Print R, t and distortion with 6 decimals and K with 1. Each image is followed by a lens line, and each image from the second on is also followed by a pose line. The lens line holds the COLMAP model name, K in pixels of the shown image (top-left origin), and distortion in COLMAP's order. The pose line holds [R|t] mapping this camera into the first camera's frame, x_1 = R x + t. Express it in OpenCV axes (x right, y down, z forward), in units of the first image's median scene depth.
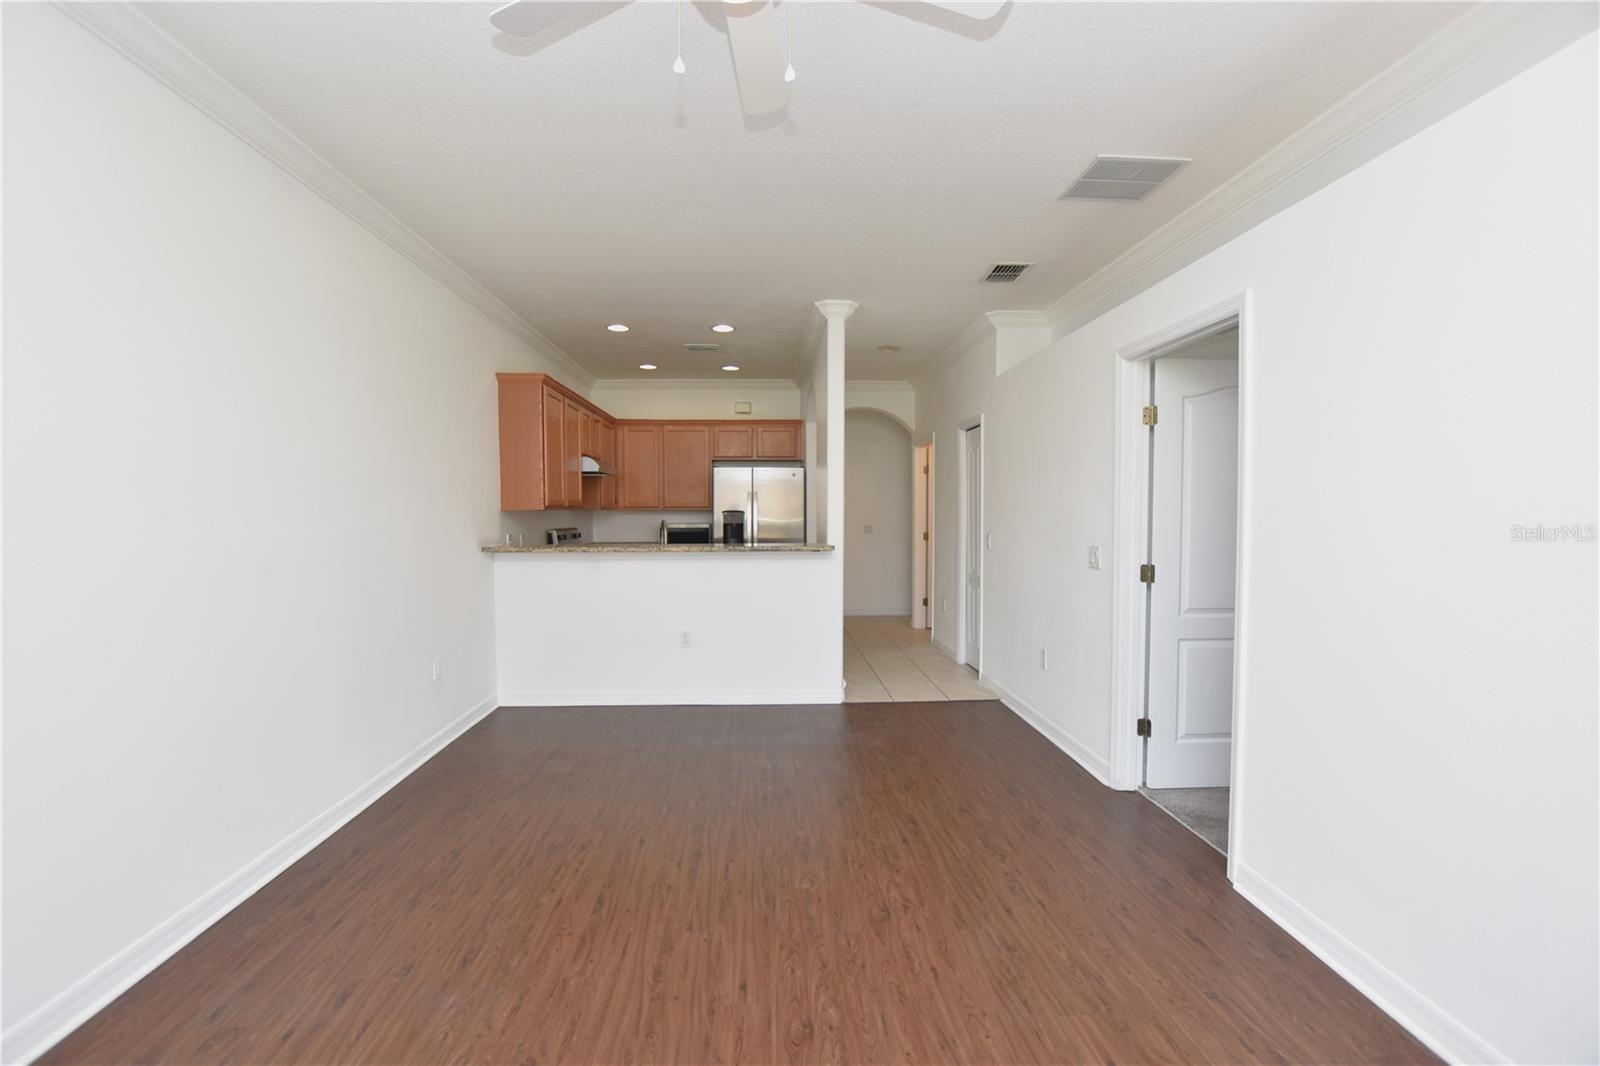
lens RADIAL K [[714.3, 0, 793.8], [0, 714.3, 538.9], [0, 0, 1]] dist [-0.029307, 0.004108]
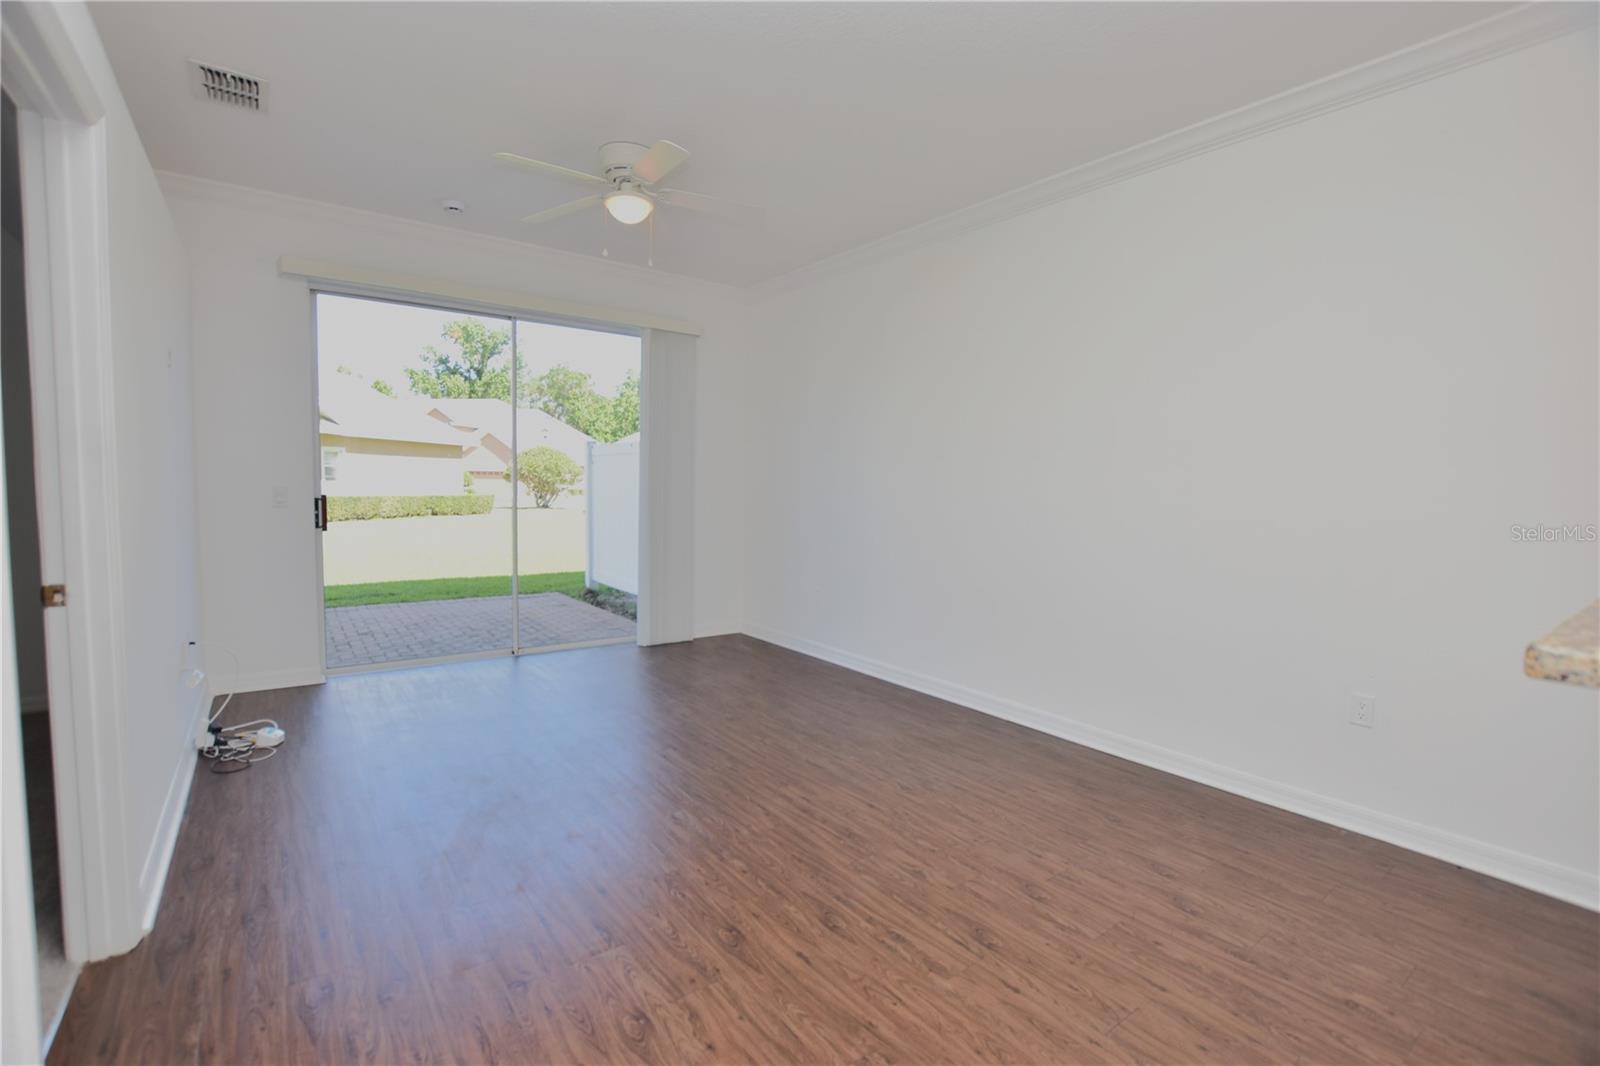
lens RADIAL K [[714.3, 0, 793.8], [0, 714.3, 538.9], [0, 0, 1]] dist [-0.029307, 0.004108]
pose [[-0.828132, 0.029692, -0.559746, 0.327880], [-0.041656, 0.992575, 0.114280, -0.027028], [0.558983, 0.117956, -0.820746, 1.396214]]
